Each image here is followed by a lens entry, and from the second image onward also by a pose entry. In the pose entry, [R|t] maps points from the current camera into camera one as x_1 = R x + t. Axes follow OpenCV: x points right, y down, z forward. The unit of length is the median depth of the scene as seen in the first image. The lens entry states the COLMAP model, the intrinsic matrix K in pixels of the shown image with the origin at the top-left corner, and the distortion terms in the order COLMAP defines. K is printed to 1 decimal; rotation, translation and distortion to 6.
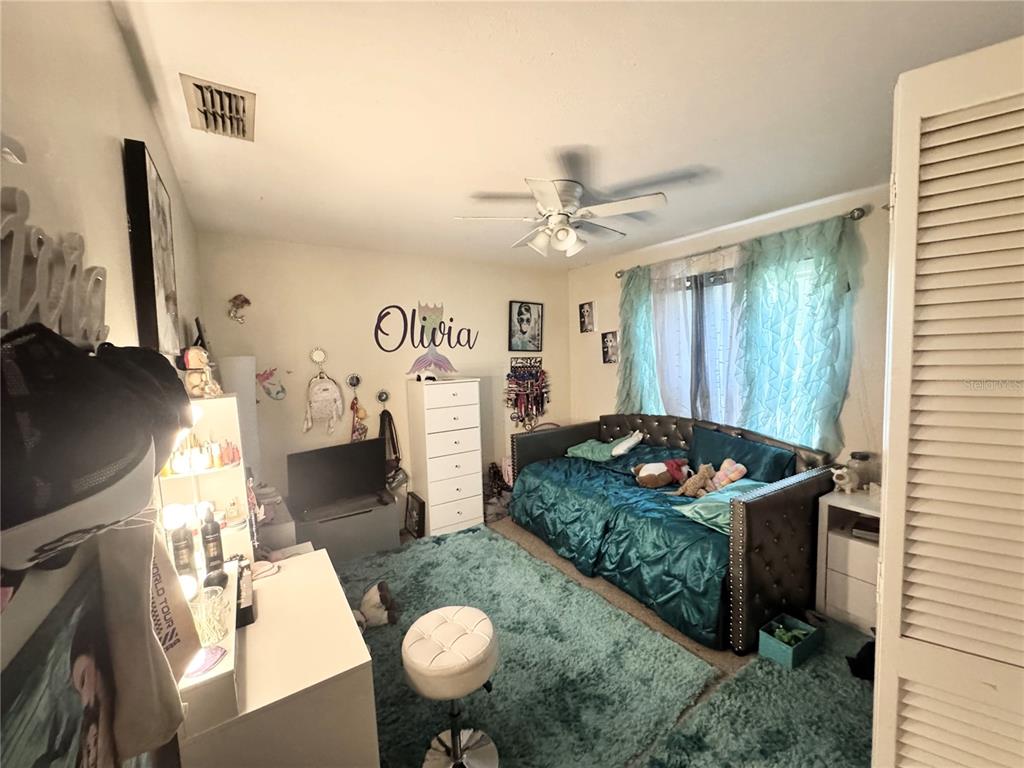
lens RADIAL K [[411.5, 0, 512.0], [0, 411.5, 384.0], [0, 0, 1]] dist [-0.003789, 0.000274]
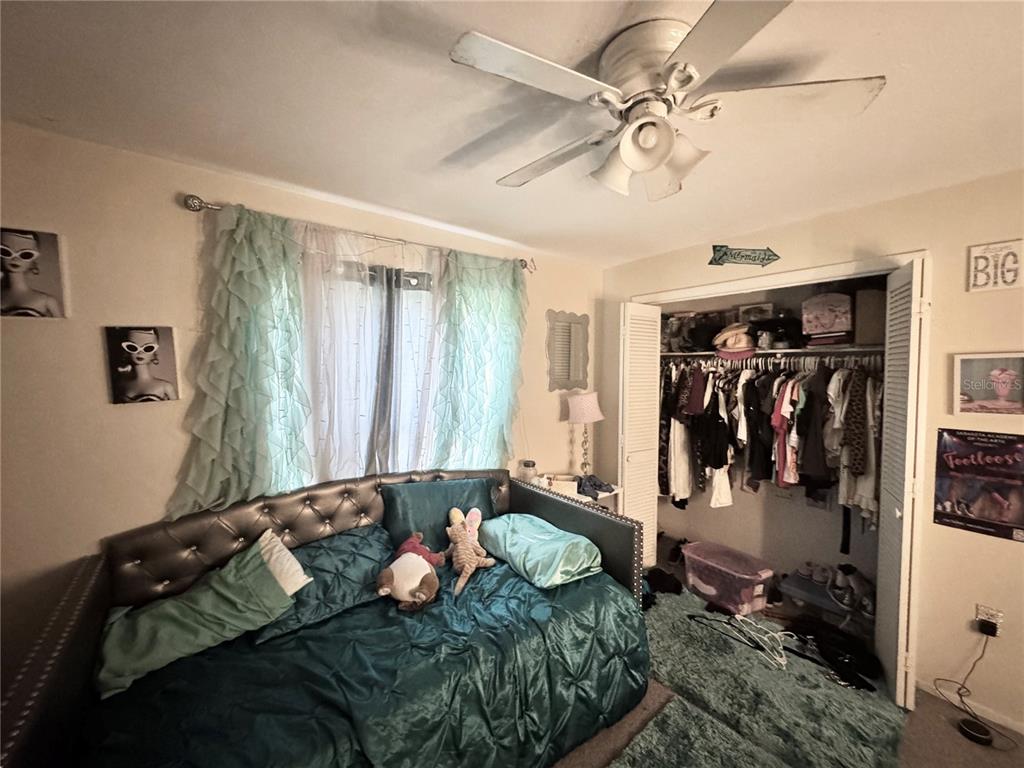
lens RADIAL K [[411.5, 0, 512.0], [0, 411.5, 384.0], [0, 0, 1]] dist [-0.003789, 0.000274]
pose [[-0.084405, -0.005822, 0.996414, -0.266531], [0.074211, 0.997169, 0.012113, -0.059321], [-0.993664, 0.074967, -0.083734, 0.854545]]
